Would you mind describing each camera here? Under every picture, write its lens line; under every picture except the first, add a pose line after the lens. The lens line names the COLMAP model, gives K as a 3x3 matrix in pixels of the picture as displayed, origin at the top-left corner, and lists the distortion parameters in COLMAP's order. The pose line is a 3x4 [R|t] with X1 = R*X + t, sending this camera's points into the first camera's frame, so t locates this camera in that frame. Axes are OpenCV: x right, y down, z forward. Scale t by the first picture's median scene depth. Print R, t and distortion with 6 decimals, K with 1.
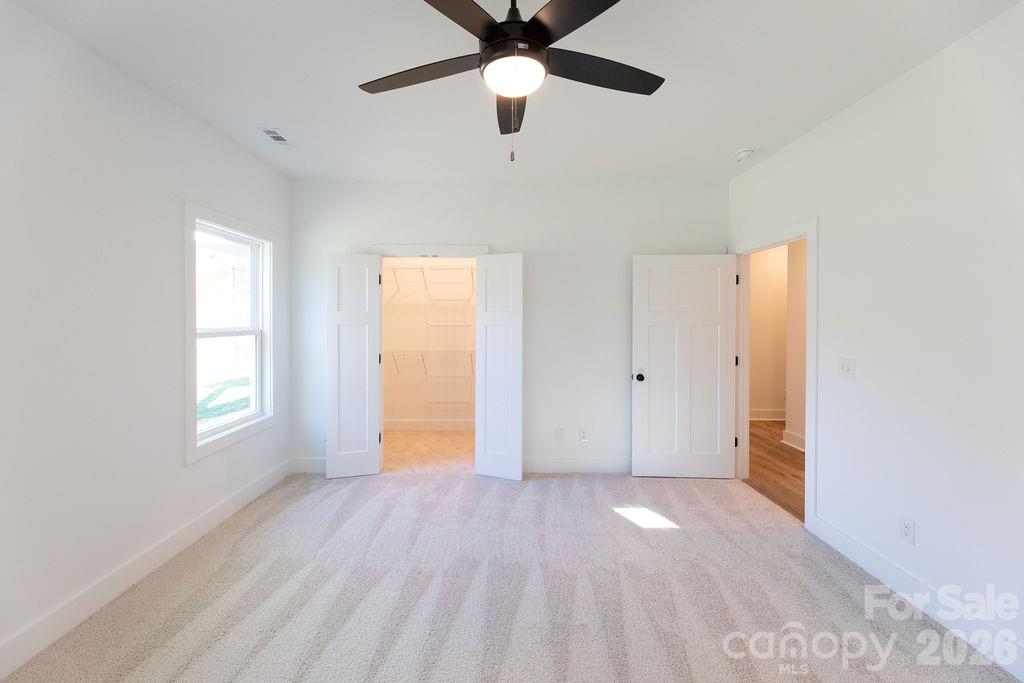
lens RADIAL K [[421.4, 0, 510.4], [0, 421.4, 324.0], [0, 0, 1]] dist [0.001085, 0.000071]
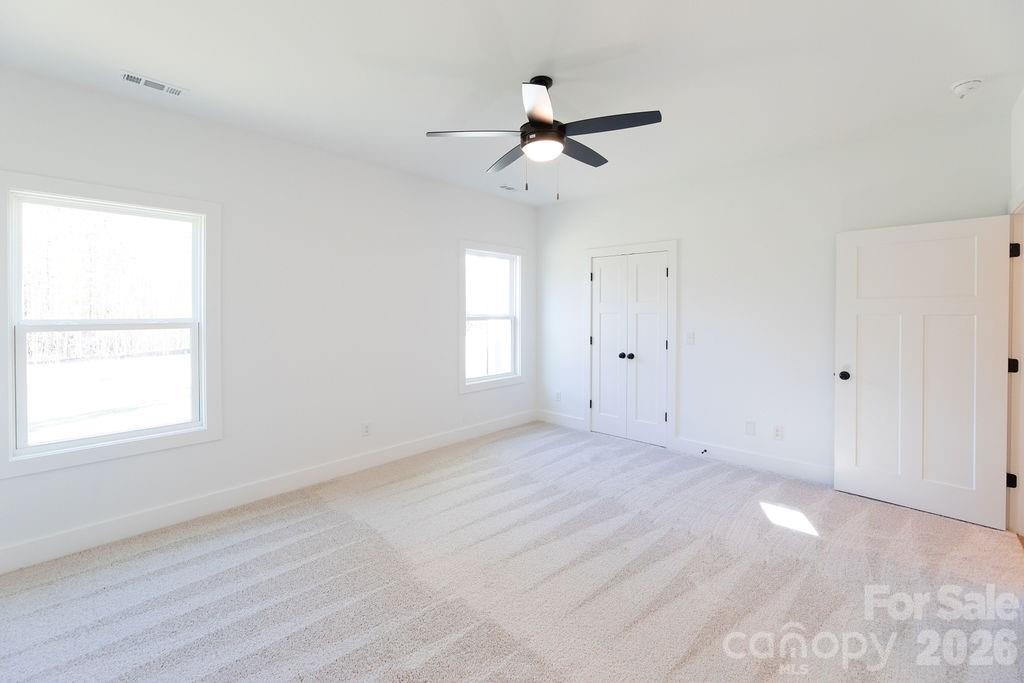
lens RADIAL K [[425.8, 0, 511.3], [0, 425.8, 319.4], [0, 0, 1]] dist [0.000484, -0.000236]
pose [[0.735548, 0.012896, -0.677350, 0.474261], [-0.002650, 0.999866, 0.016158, 0.001285], [0.677467, -0.010090, 0.735484, -0.106360]]
